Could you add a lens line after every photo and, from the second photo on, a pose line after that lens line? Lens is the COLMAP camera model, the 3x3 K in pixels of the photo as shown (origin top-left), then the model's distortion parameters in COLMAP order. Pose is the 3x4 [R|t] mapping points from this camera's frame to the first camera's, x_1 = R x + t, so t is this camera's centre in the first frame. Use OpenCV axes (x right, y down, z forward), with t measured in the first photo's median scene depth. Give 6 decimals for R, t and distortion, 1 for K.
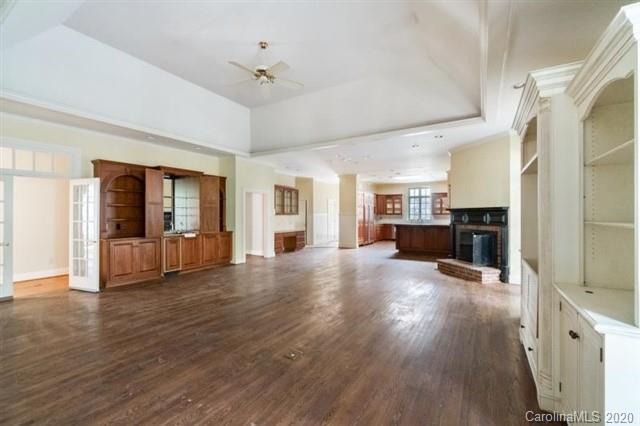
lens RADIAL K [[278.5, 0, 322.3], [0, 278.5, 213.9], [0, 0, 1]] dist [0.009100, -0.000597]
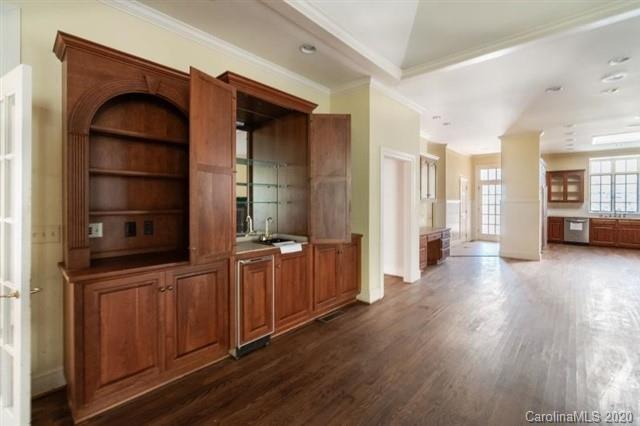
lens RADIAL K [[278.5, 0, 321.3], [0, 278.5, 202.6], [0, 0, 1]] dist [0.009100, -0.000597]
pose [[0.978139, 0.002841, -0.207932, -0.290281], [-0.002215, 0.999992, 0.003241, 0.003813], [0.207940, -0.002710, 0.978138, 0.504410]]
